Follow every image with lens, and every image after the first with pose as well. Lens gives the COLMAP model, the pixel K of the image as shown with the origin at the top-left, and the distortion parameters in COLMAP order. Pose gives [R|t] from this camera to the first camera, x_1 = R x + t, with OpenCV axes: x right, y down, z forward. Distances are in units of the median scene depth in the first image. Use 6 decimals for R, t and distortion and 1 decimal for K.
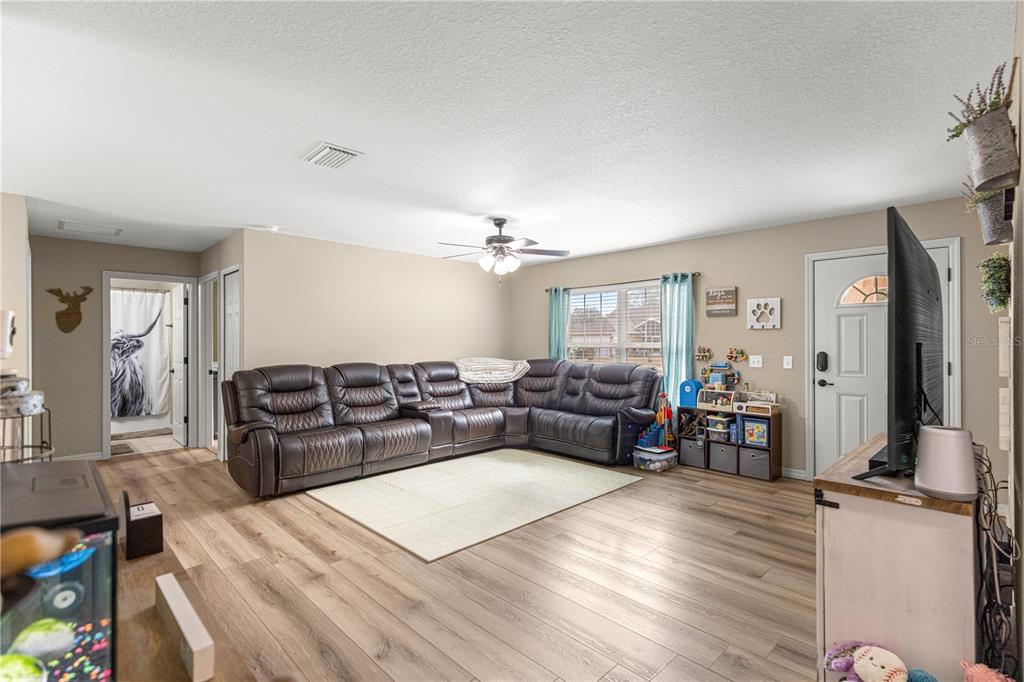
lens RADIAL K [[473.8, 0, 502.0], [0, 473.8, 342.6], [0, 0, 1]] dist [0.010935, -0.000225]
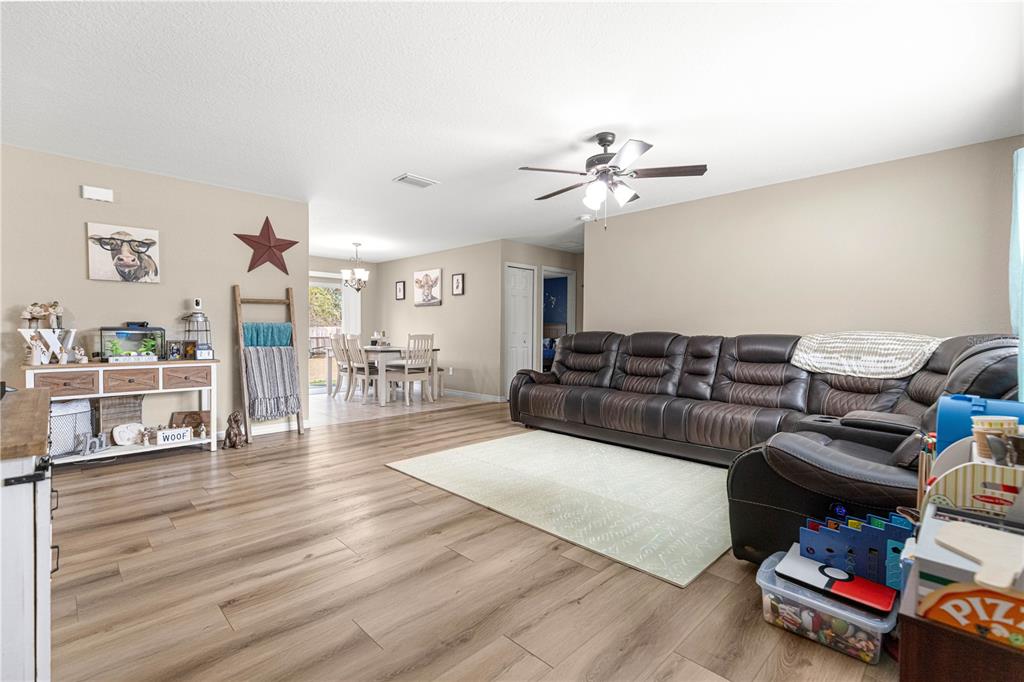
lens RADIAL K [[463.8, 0, 508.8], [0, 463.8, 338.2], [0, 0, 1]] dist [0.007845, -0.000322]
pose [[0.009589, 0.018668, -0.999780, 0.659856], [-0.005961, 0.999809, 0.018611, 0.043862], [0.999936, 0.005782, 0.009699, 0.761547]]
